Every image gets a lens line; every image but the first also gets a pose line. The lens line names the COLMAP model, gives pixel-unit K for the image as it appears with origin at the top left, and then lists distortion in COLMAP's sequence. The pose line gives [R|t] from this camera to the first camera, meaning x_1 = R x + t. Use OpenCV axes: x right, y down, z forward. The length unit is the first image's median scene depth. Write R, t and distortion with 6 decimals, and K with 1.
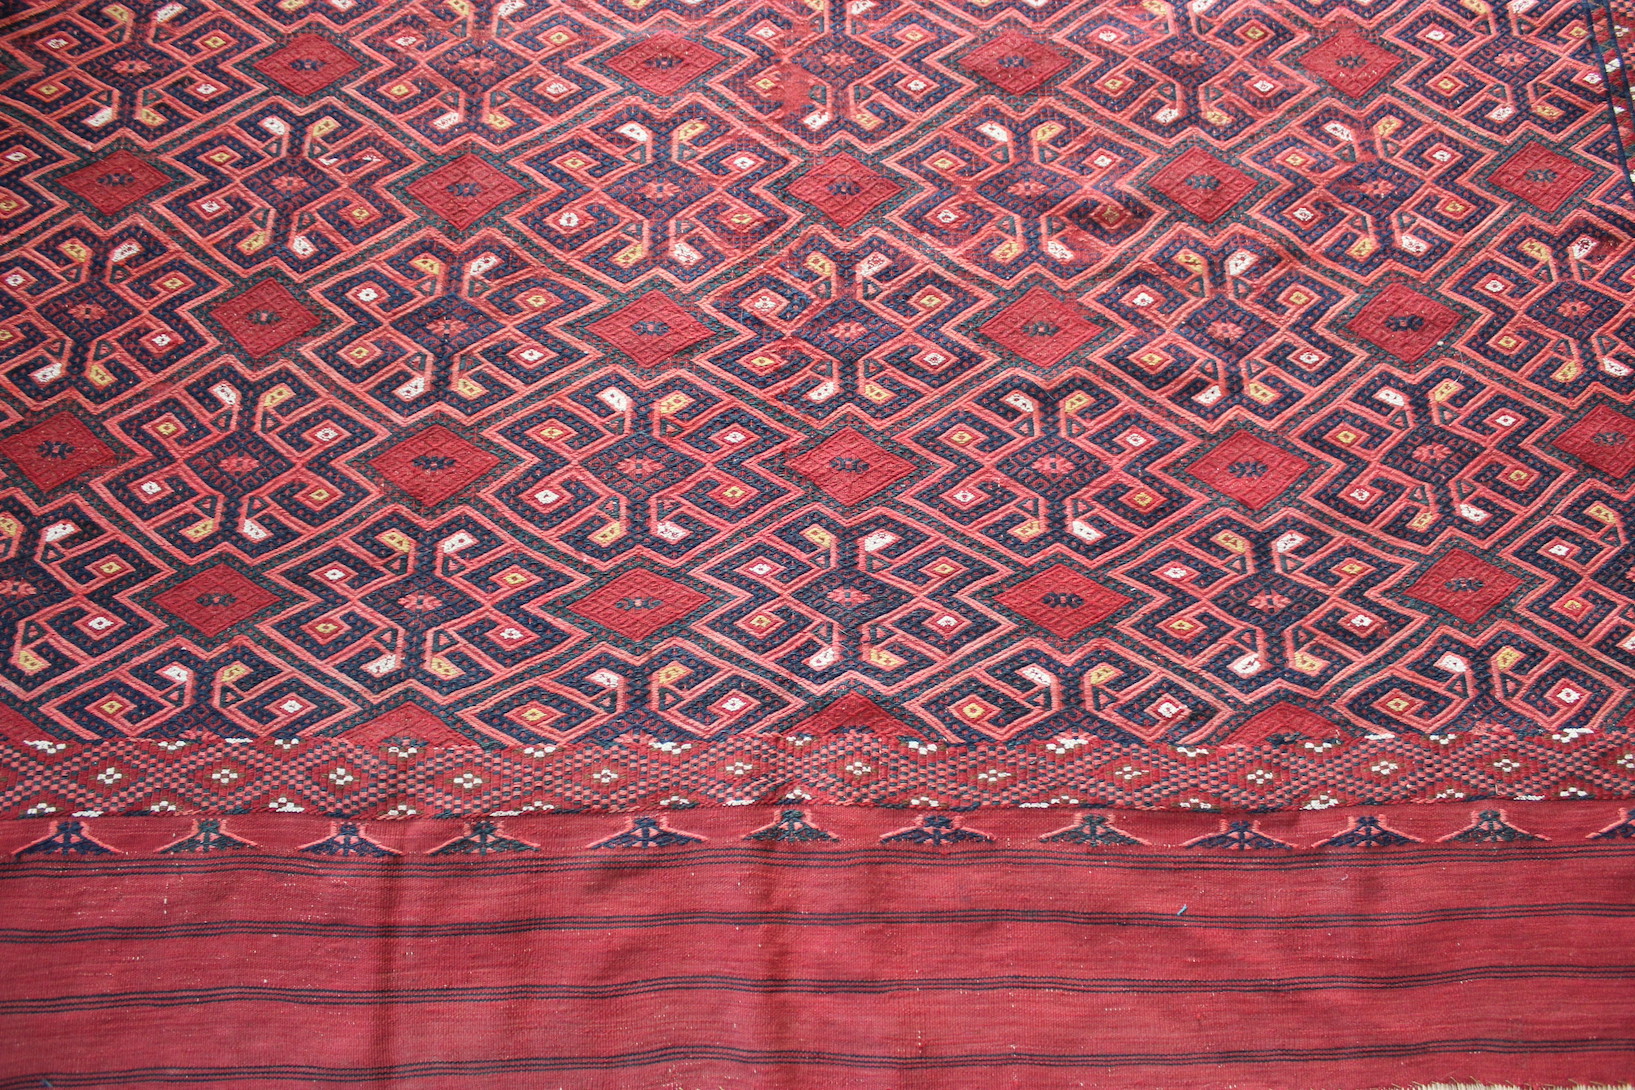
lens RADIAL K [[1340.9, 0, 821.1], [0, 1340.9, 546.2], [0, 0, 1]] dist [-0.167458, 0.139889]
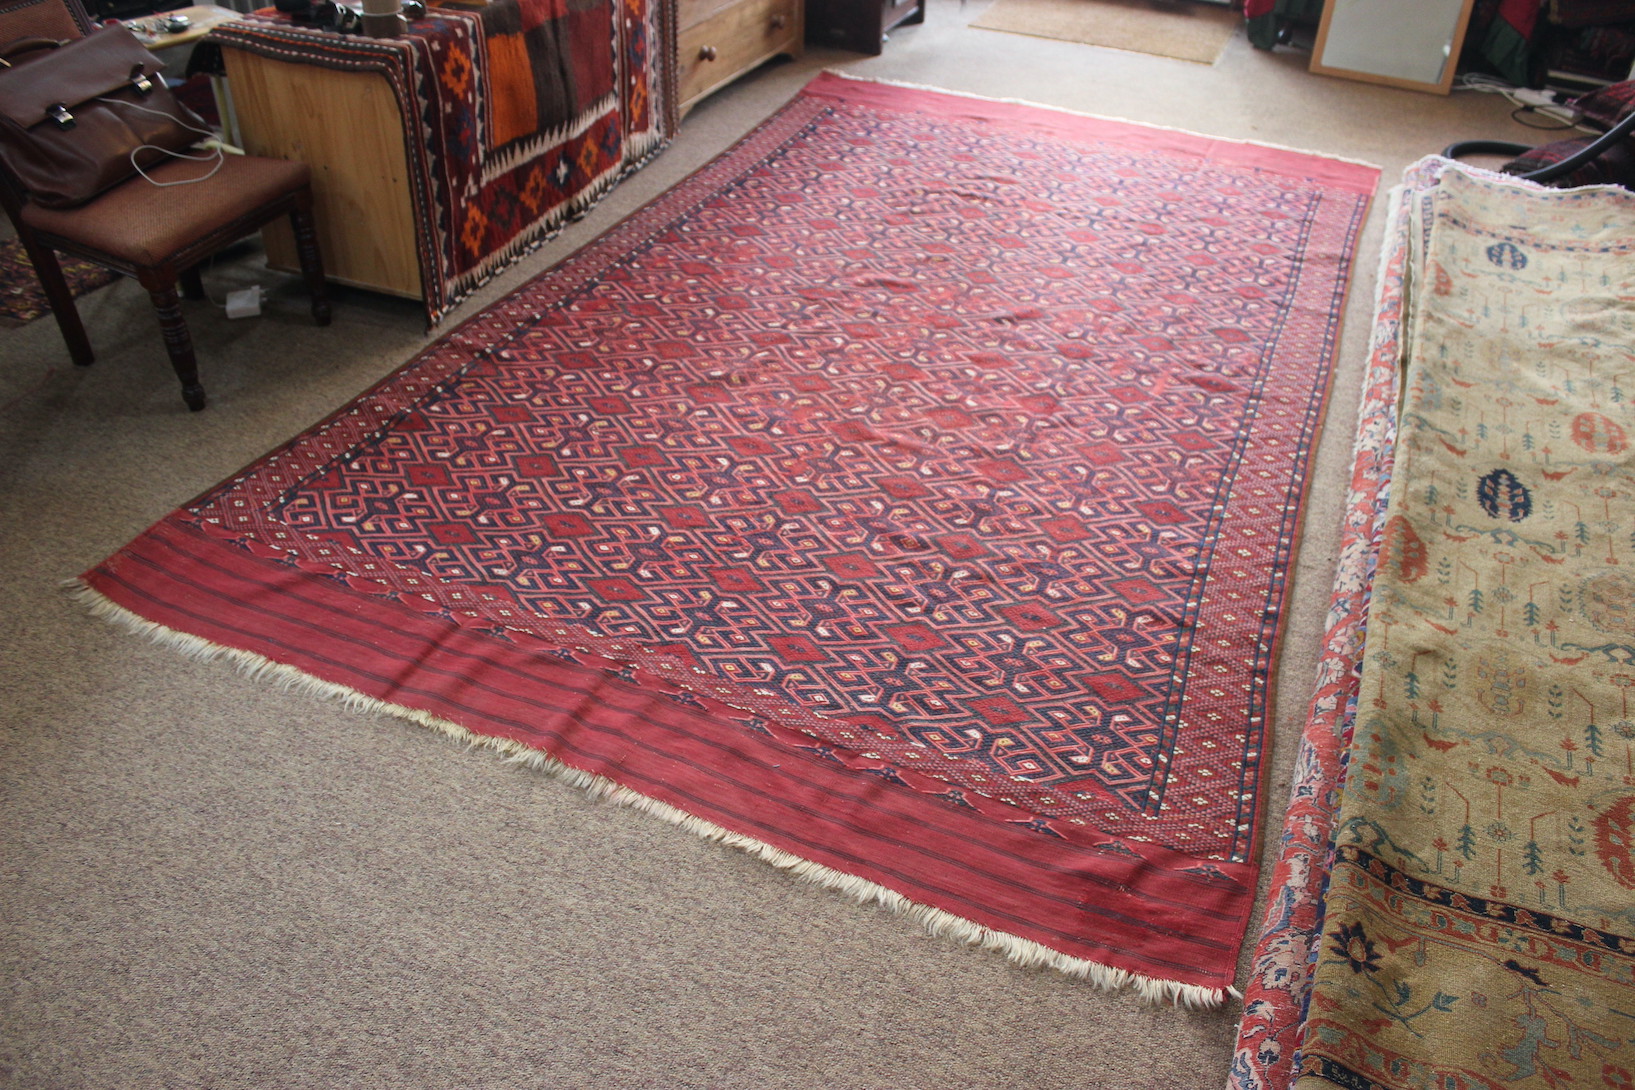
lens RADIAL K [[1340.9, 0, 824.0], [0, 1340.9, 550.0], [0, 0, 1]] dist [-0.167458, 0.139889]
pose [[0.909209, 0.260617, -0.324682, 0.806355], [-0.405642, 0.730164, -0.549832, 0.989991], [0.093775, 0.631617, 0.769589, -0.626510]]
